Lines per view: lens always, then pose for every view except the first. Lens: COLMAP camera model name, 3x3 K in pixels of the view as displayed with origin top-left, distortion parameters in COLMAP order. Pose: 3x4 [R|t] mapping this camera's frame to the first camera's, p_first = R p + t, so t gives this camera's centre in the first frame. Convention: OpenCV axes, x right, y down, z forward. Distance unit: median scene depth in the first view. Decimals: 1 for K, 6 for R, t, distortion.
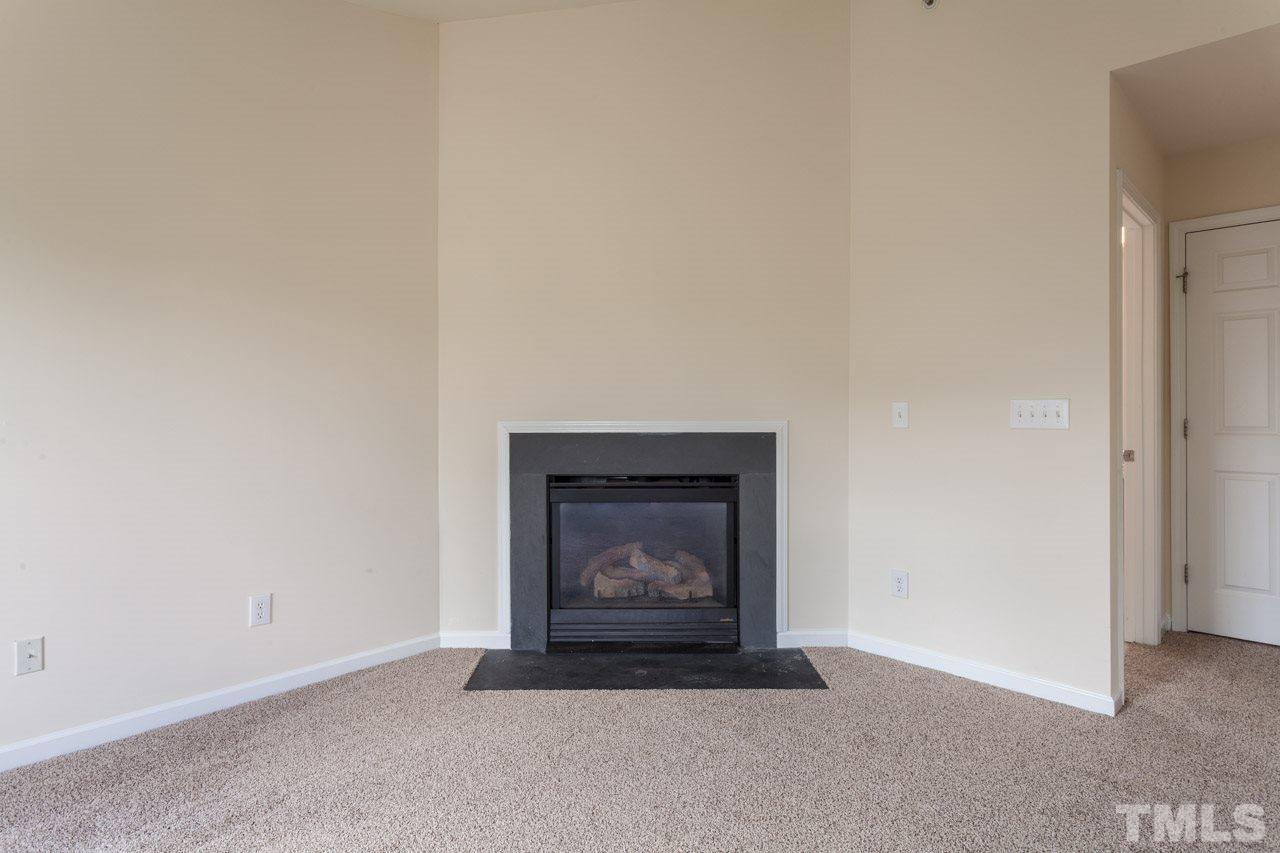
lens RADIAL K [[685.2, 0, 636.6], [0, 685.2, 418.5], [0, 0, 1]] dist [0.000531, 0.000985]
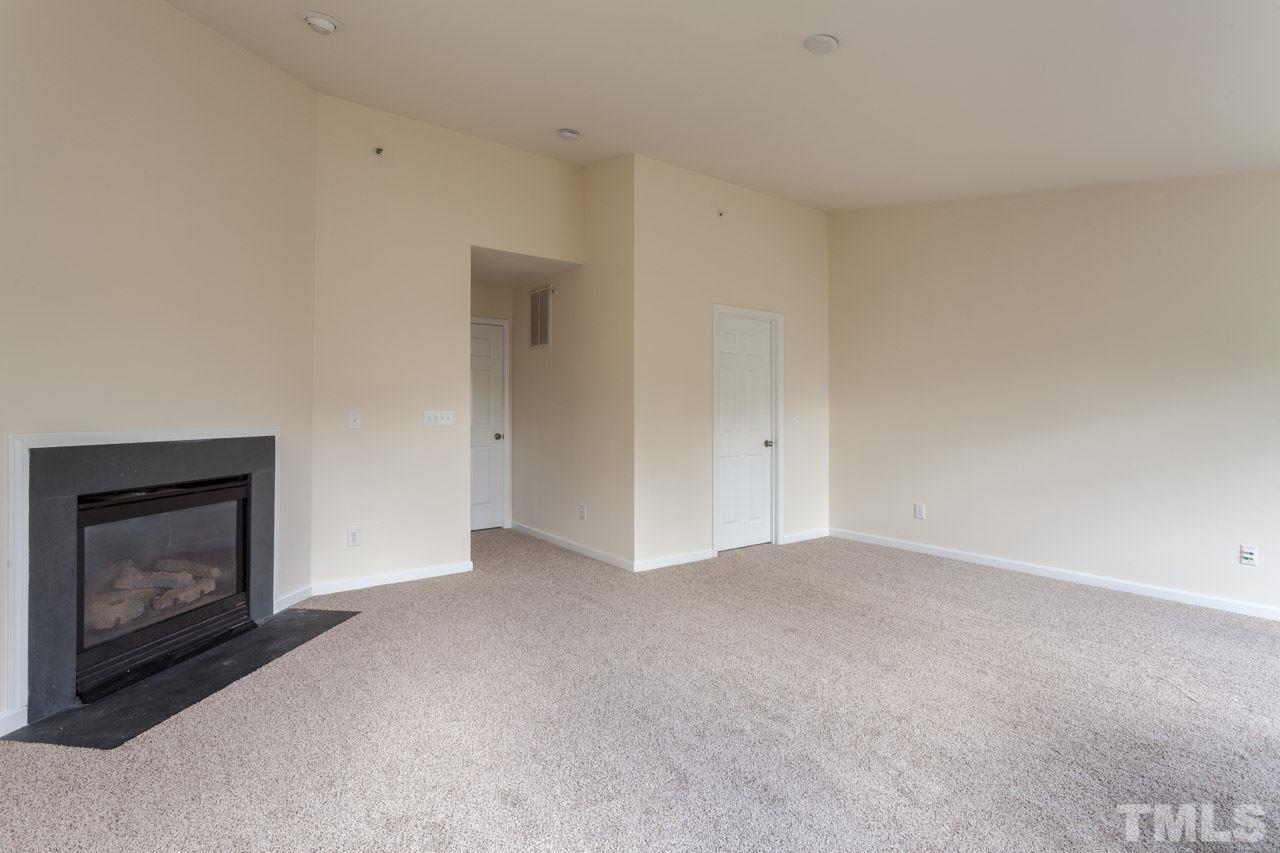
lens RADIAL K [[617.5, 0, 635.7], [0, 617.5, 419.8], [0, 0, 1]] dist [0.005473, -0.000893]
pose [[0.150923, -0.010357, 0.988491, -0.781332], [0.017188, 0.999821, 0.007852, -0.005288], [-0.988396, 0.015805, 0.151074, 0.202864]]
